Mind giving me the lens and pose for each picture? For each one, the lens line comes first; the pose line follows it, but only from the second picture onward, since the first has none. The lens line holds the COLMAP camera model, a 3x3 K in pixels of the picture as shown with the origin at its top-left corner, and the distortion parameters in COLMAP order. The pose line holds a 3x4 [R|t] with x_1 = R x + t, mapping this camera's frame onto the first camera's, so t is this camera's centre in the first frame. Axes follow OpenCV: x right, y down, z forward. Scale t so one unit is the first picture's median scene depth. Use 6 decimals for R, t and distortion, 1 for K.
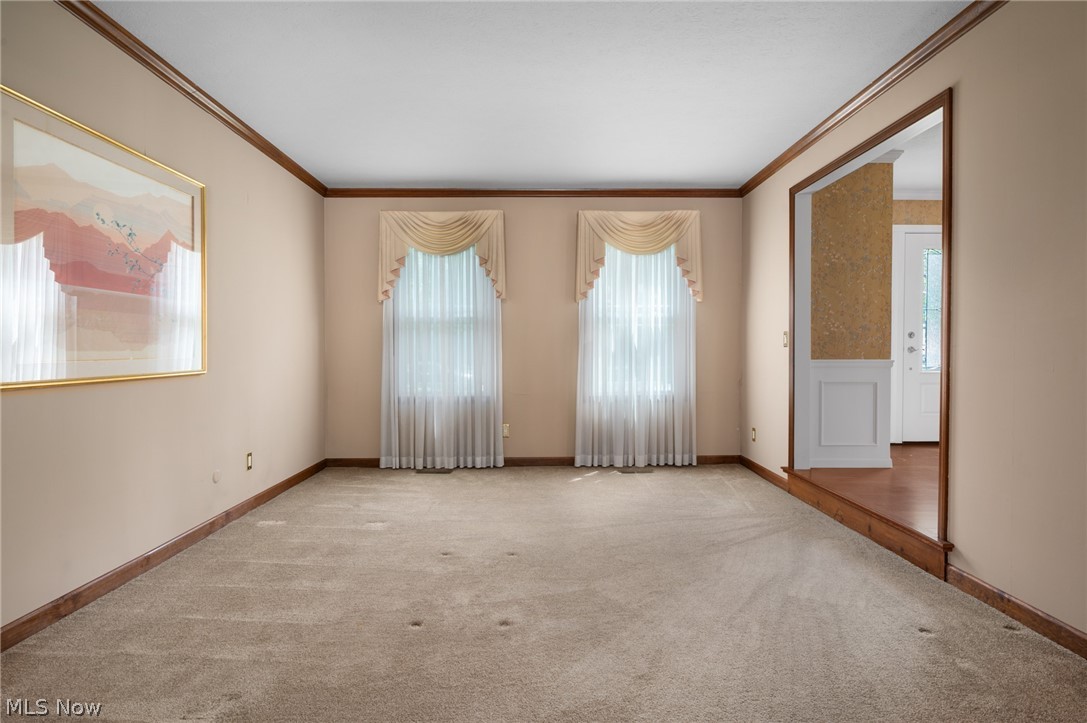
lens RADIAL K [[573.4, 0, 543.5], [0, 573.4, 361.5], [0, 0, 1]] dist [0.002383, 0.000114]
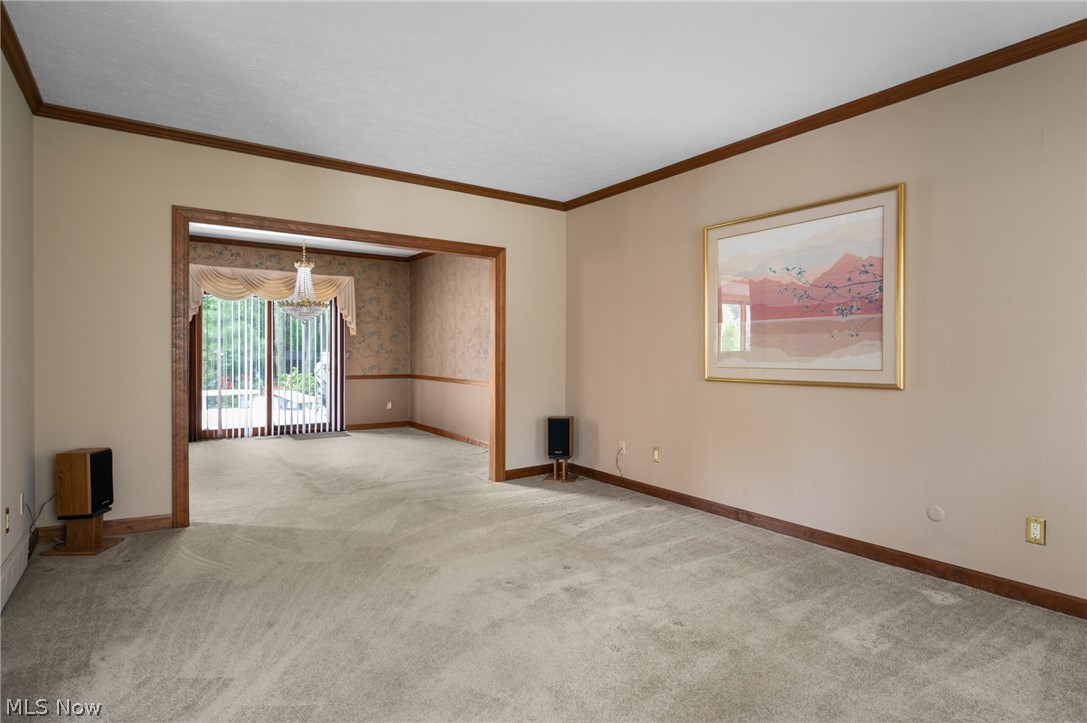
lens RADIAL K [[573.4, 0, 543.5], [0, 573.4, 361.5], [0, 0, 1]] dist [0.002383, 0.000114]
pose [[-0.829757, 0.002492, -0.558119, 0.489103], [-0.017405, 0.999388, 0.030338, -0.050760], [0.557853, 0.034887, -0.829206, 1.777705]]
